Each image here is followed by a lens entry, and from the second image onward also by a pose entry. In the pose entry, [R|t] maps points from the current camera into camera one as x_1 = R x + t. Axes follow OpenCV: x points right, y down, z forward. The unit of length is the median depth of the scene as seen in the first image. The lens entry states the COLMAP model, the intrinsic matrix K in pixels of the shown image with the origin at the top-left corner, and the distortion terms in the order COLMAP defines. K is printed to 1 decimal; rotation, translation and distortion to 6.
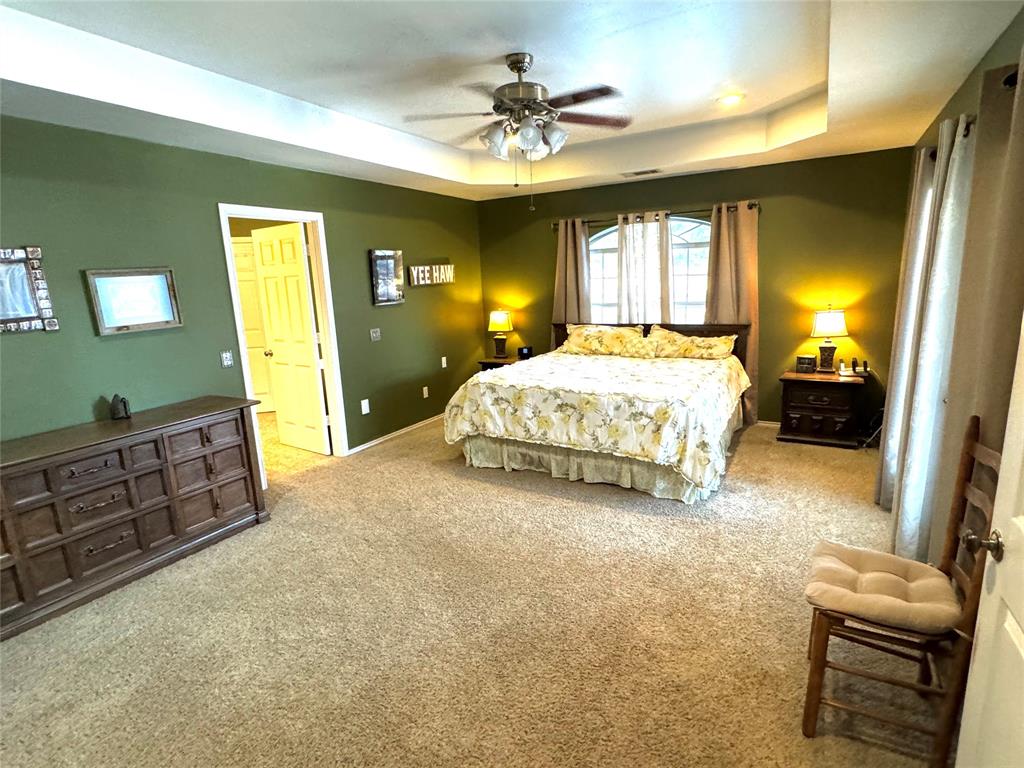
lens RADIAL K [[530.4, 0, 512.7], [0, 530.4, 385.1], [0, 0, 1]] dist [-0.001173, 0.000584]
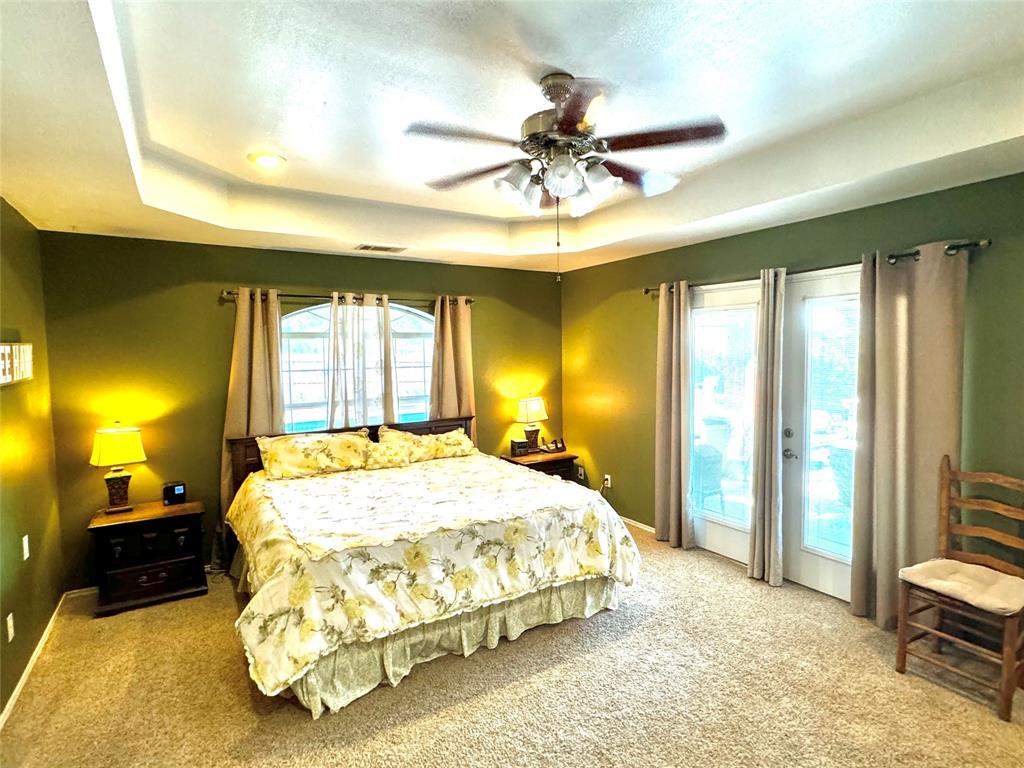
lens RADIAL K [[530.4, 0, 513.3], [0, 530.4, 382.8], [0, 0, 1]] dist [-0.001173, 0.000584]
pose [[0.470925, -0.020655, 0.881931, -0.472153], [0.174031, 0.982255, -0.069923, -0.110610], [-0.864837, 0.186412, 0.466163, 0.541997]]
